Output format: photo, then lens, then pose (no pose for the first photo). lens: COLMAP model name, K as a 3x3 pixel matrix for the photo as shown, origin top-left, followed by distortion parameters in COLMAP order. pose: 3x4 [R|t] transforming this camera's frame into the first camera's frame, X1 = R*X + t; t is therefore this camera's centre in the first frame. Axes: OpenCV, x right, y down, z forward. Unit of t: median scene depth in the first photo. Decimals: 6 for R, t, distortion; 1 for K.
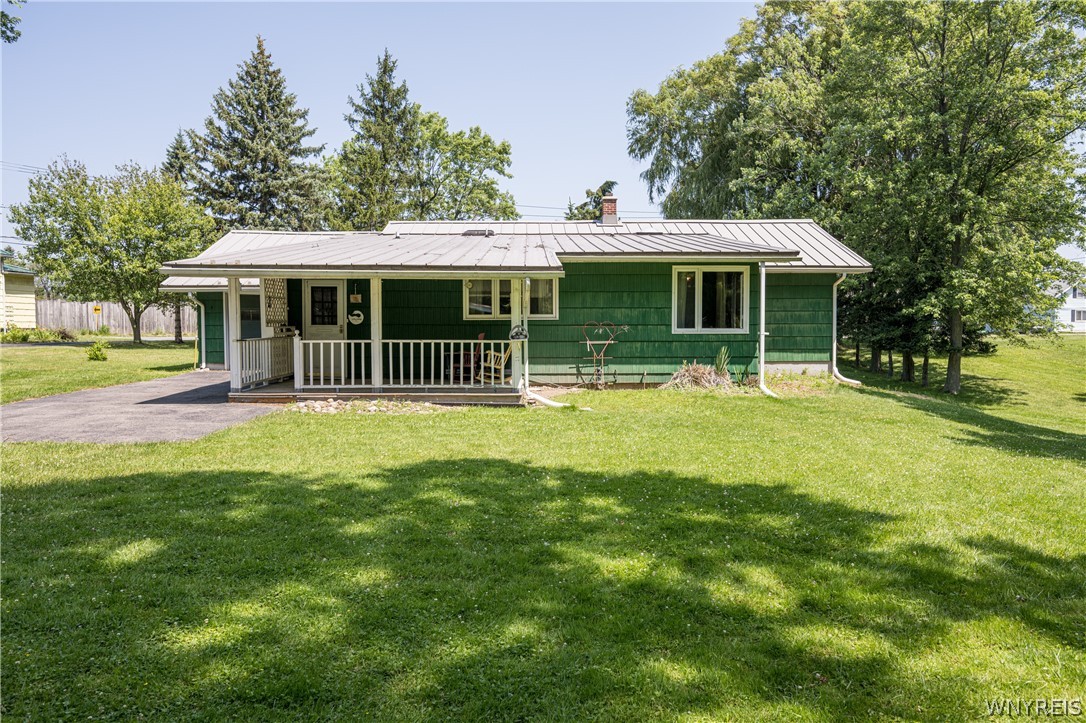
lens RADIAL K [[760.8, 0, 543.0], [0, 760.8, 361.5], [0, 0, 1]] dist [-0.020379, -0.001507]
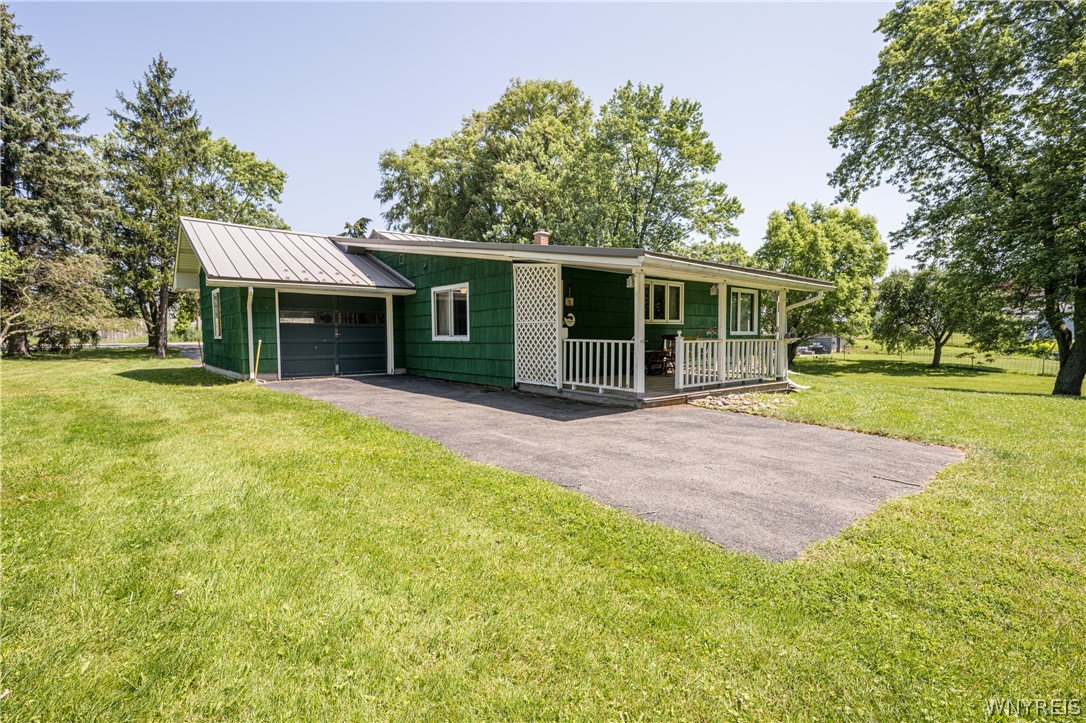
lens RADIAL K [[523.5, 0, 543.0], [0, 523.5, 361.5], [0, 0, 1]] dist [-0.001432, -0.000298]
pose [[0.785251, -0.036584, 0.618096, -0.609116], [0.034022, 0.999294, 0.015923, -0.011741], [-0.618242, 0.008525, 0.785942, 0.391241]]
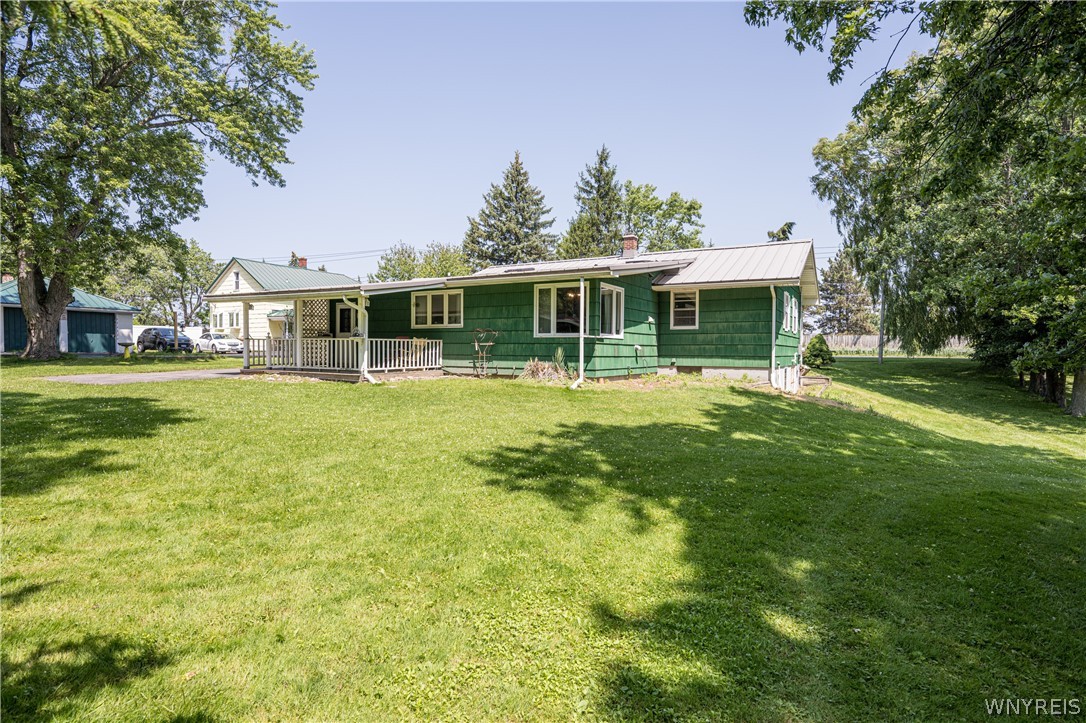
lens RADIAL K [[562.0, 0, 543.0], [0, 562.0, 361.5], [0, 0, 1]] dist [0.001567, 0.000110]
pose [[0.851063, 0.020430, -0.524666, 0.602425], [-0.033735, 0.999306, -0.015810, 0.016118], [0.523978, 0.031155, 0.851162, 0.180470]]
